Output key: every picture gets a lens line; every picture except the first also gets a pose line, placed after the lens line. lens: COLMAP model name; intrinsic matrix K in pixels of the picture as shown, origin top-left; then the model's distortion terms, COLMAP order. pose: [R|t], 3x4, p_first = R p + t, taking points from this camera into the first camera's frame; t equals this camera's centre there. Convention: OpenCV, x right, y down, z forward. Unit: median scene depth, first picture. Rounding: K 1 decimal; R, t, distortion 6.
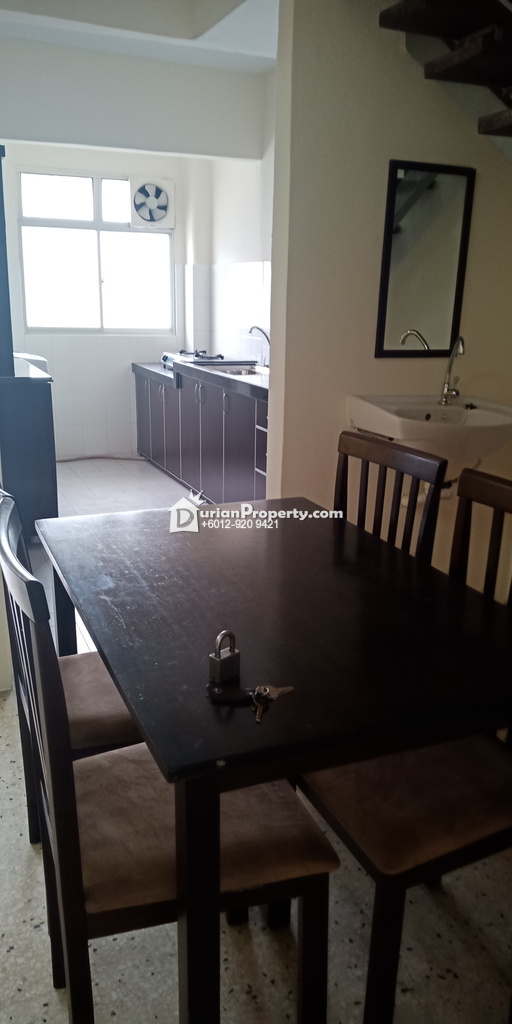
lens RADIAL K [[812.2, 0, 253.9], [0, 812.2, 512.4], [0, 0, 1]] dist [0.081585, -0.141845]
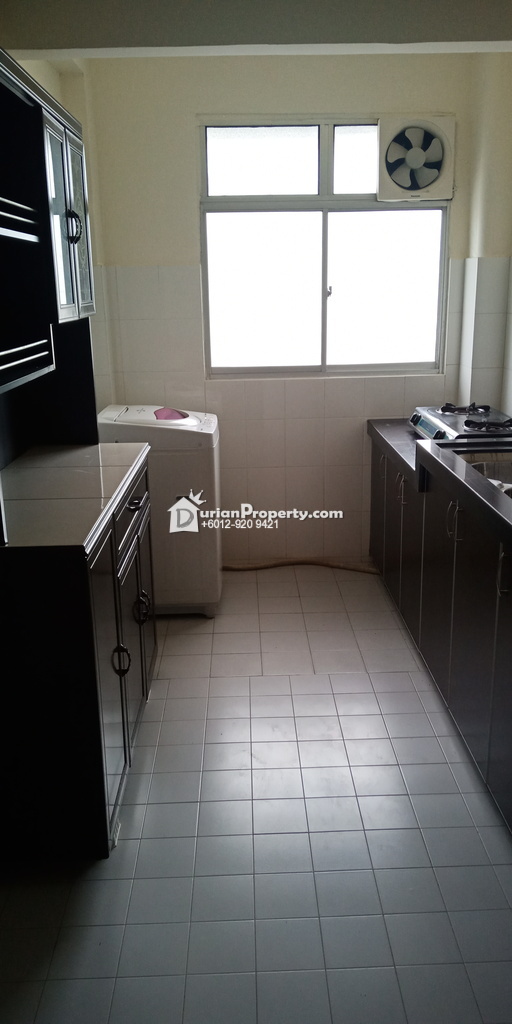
lens RADIAL K [[812.2, 0, 253.9], [0, 812.2, 512.4], [0, 0, 1]] dist [0.081585, -0.141845]
pose [[0.932086, 0.070149, -0.355380, -0.002899], [-0.063807, 0.997525, 0.029551, -0.128412], [0.356573, -0.004868, 0.934255, 0.392350]]
